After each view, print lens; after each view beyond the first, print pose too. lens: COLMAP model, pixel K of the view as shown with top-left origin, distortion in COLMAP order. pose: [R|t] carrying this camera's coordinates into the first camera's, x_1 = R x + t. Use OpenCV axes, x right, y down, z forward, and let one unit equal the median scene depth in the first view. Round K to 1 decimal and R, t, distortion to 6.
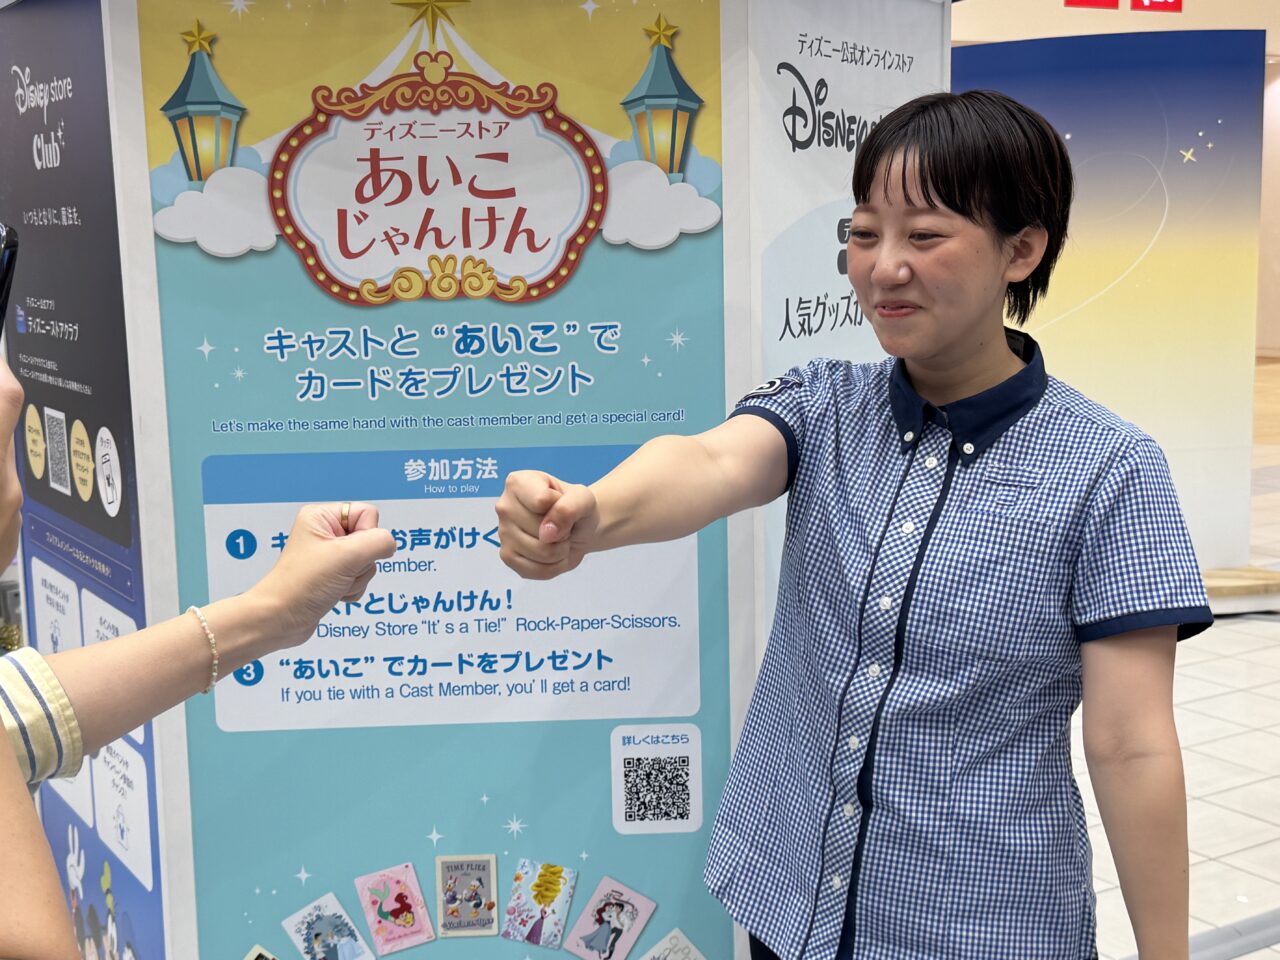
lens RADIAL K [[1721.1, 0, 640.0], [0, 1721.1, 480.0], [0, 0, 1]] dist [0.102834, 0.010048]
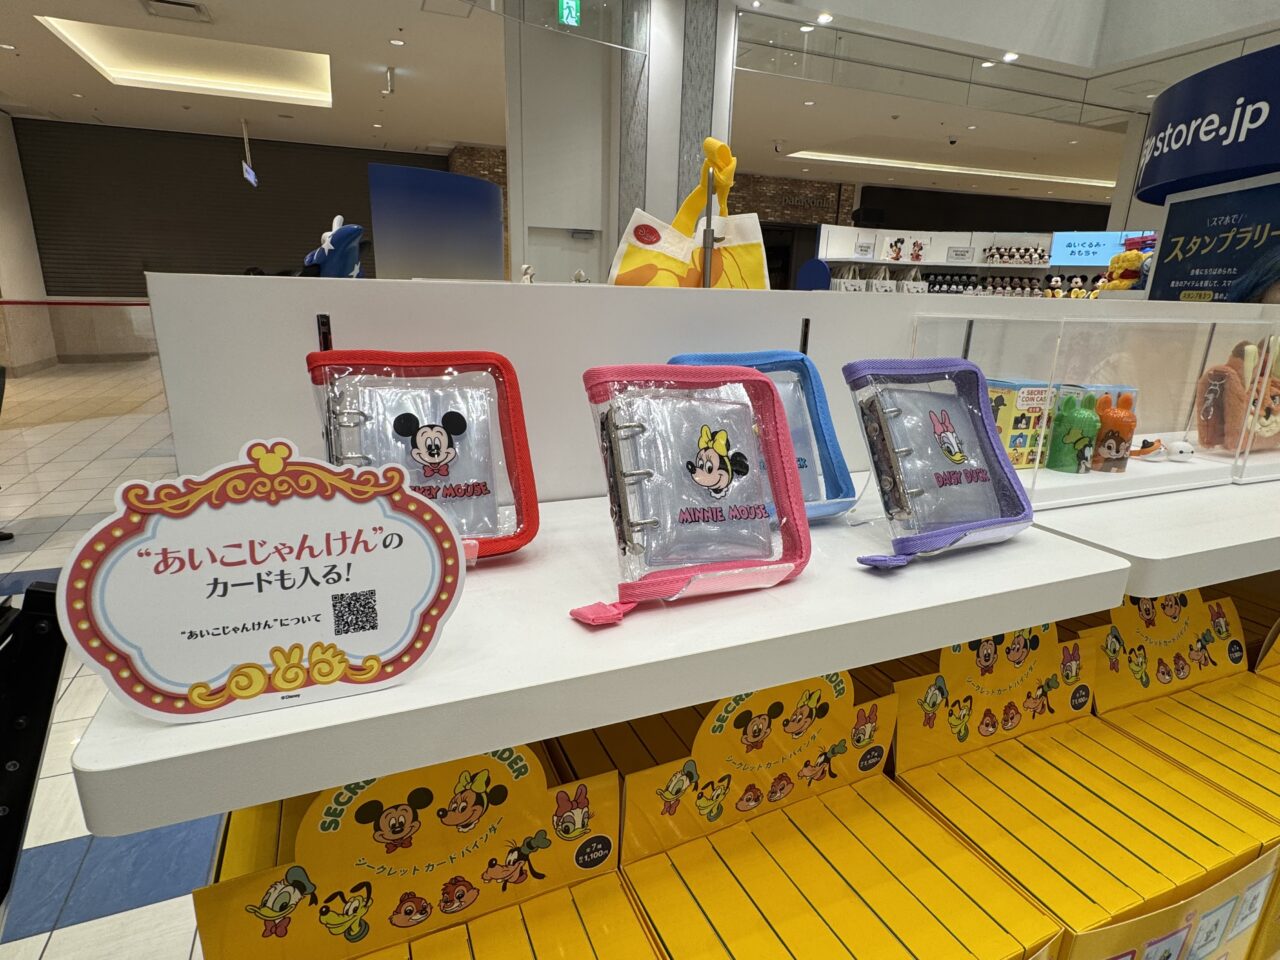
lens RADIAL K [[685.4, 0, 640.0], [0, 685.4, 480.0], [0, 0, 1]] dist [-0.000461, 0.000143]
pose [[0.945745, -0.057684, 0.319749, -0.045194], [0.116844, 0.978658, -0.169044, -0.134495], [-0.303174, 0.197234, 0.932301, 0.570654]]
